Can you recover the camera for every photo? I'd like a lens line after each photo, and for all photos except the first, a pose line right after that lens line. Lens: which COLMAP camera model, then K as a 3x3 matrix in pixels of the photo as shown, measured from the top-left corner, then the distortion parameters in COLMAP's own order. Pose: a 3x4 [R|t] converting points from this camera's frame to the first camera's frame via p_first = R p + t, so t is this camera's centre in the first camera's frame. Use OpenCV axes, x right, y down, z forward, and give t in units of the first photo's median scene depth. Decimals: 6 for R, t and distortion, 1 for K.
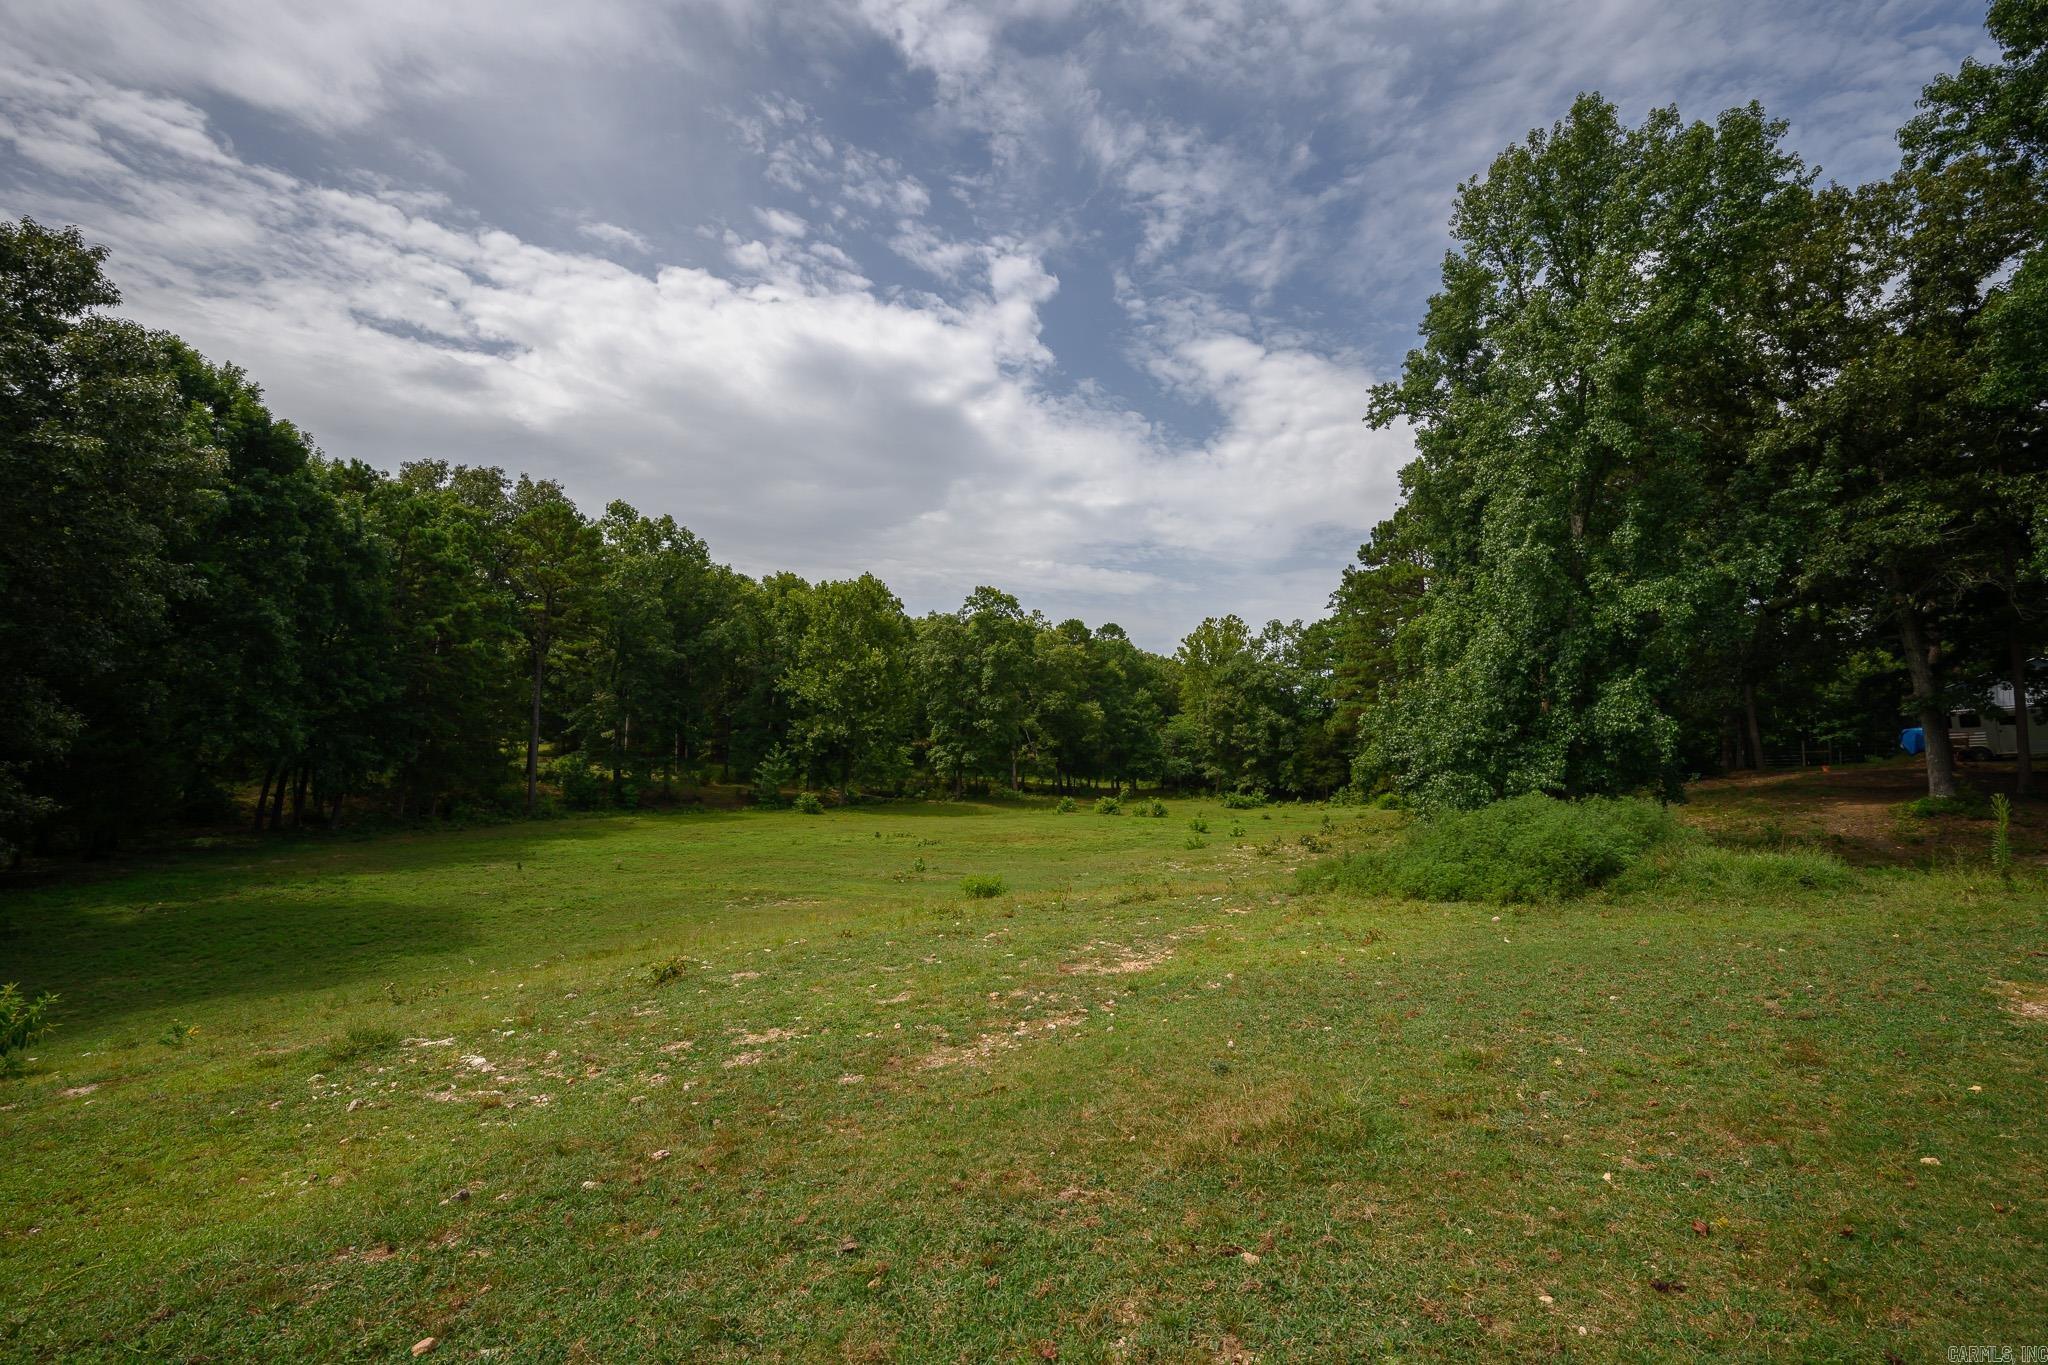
lens RADIAL K [[948.9, 0, 1025.0], [0, 948.9, 669.8], [0, 0, 1]] dist [0.000515, -0.001117]
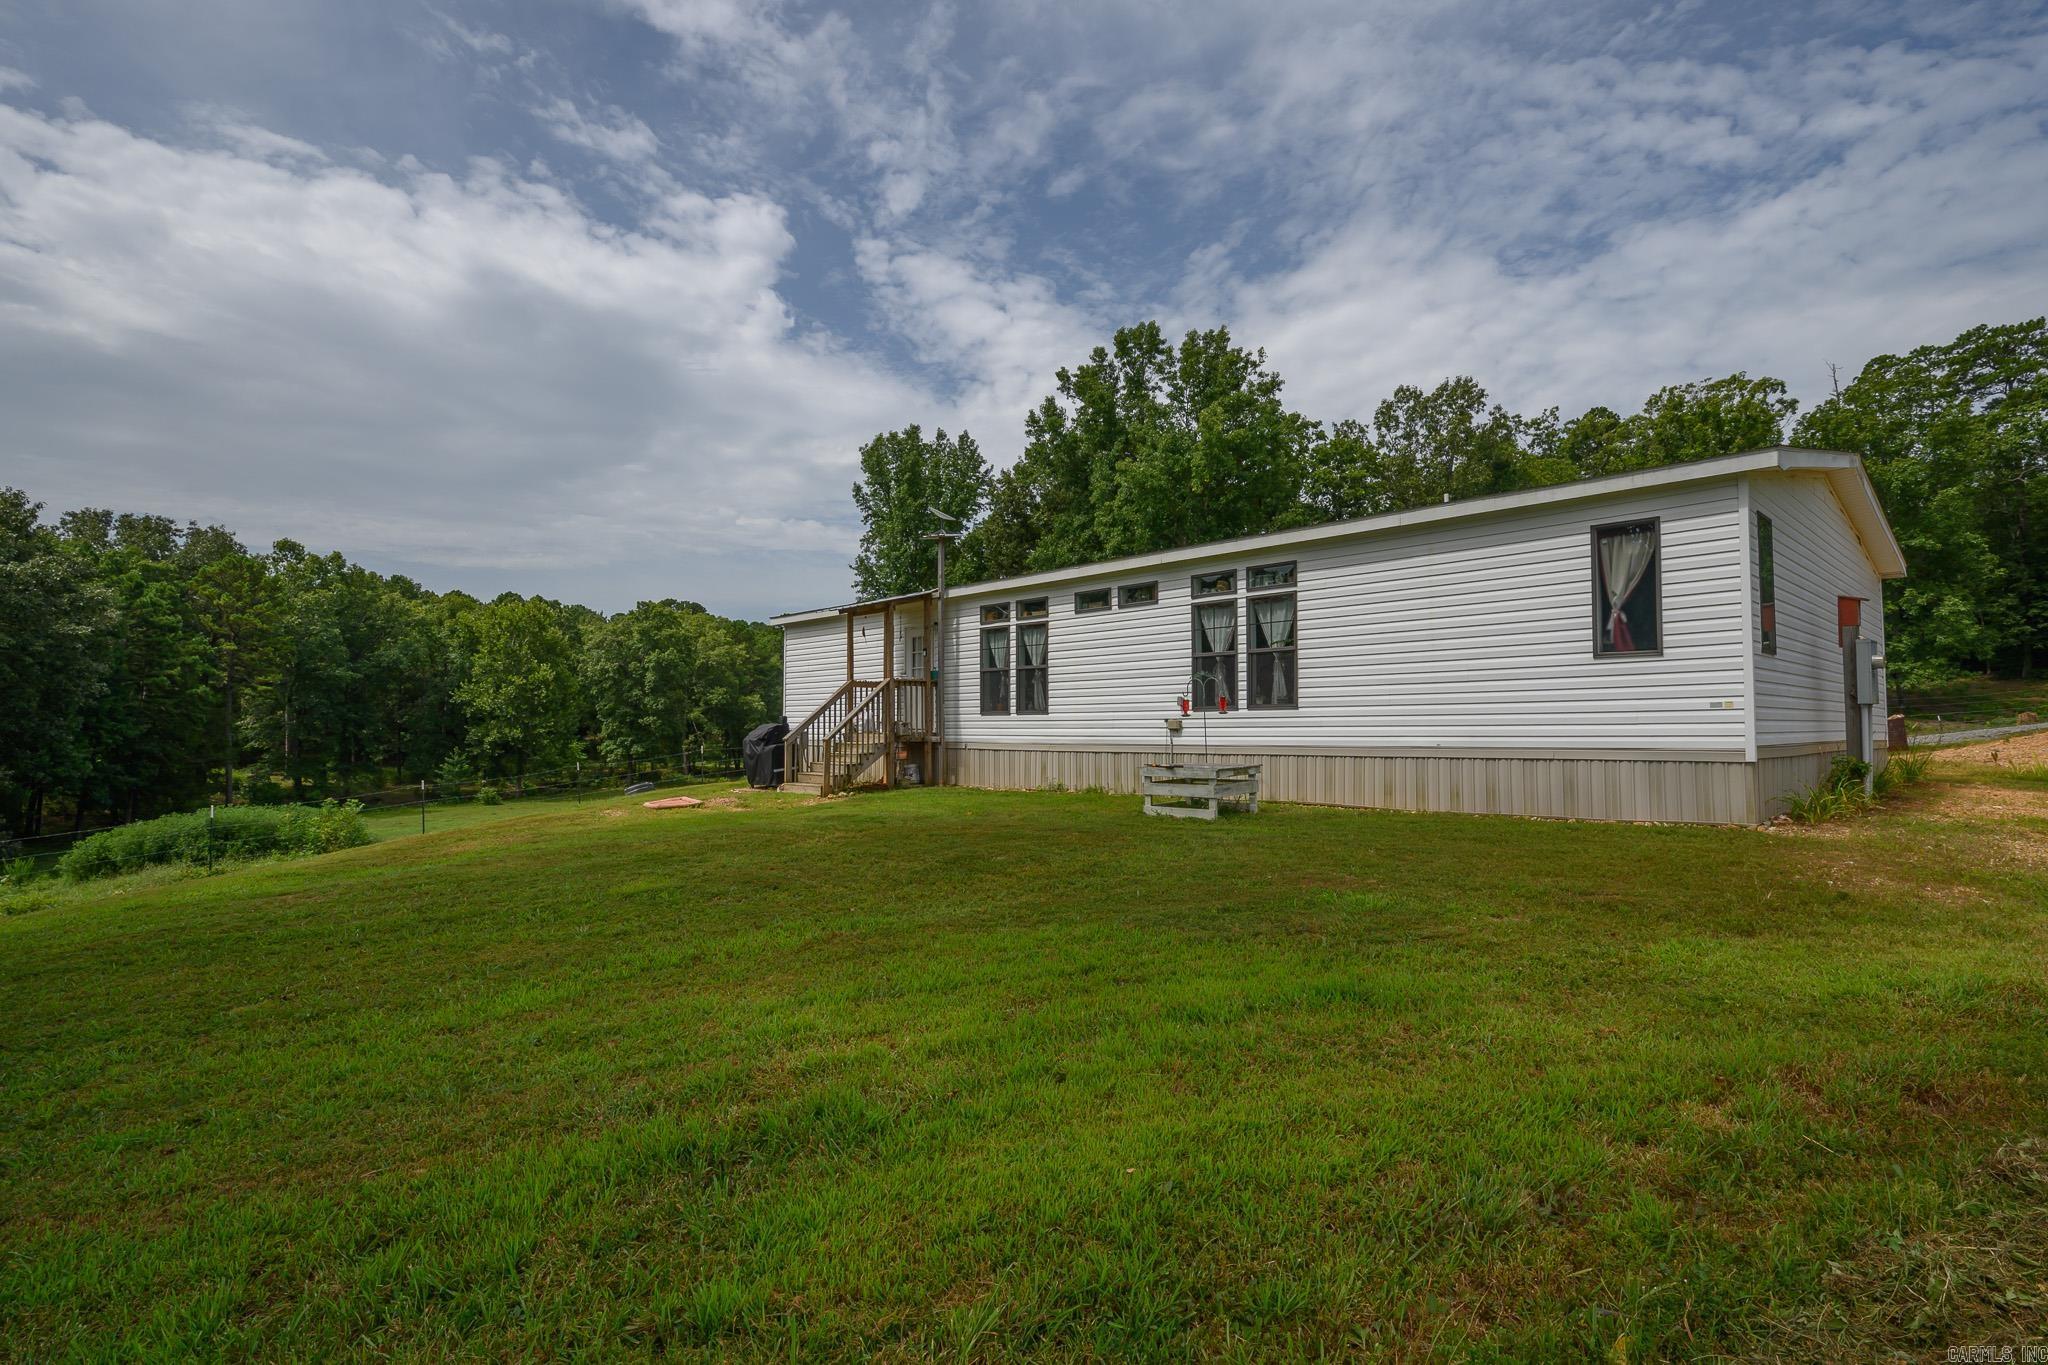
lens RADIAL K [[995.6, 0, 1031.0], [0, 995.6, 689.6], [0, 0, 1]] dist [-0.004035, -0.001266]
pose [[0.957633, -0.036812, 0.285630, 0.068142], [0.022015, 0.998252, 0.054844, -0.043776], [-0.287150, -0.046232, 0.956769, -0.360053]]
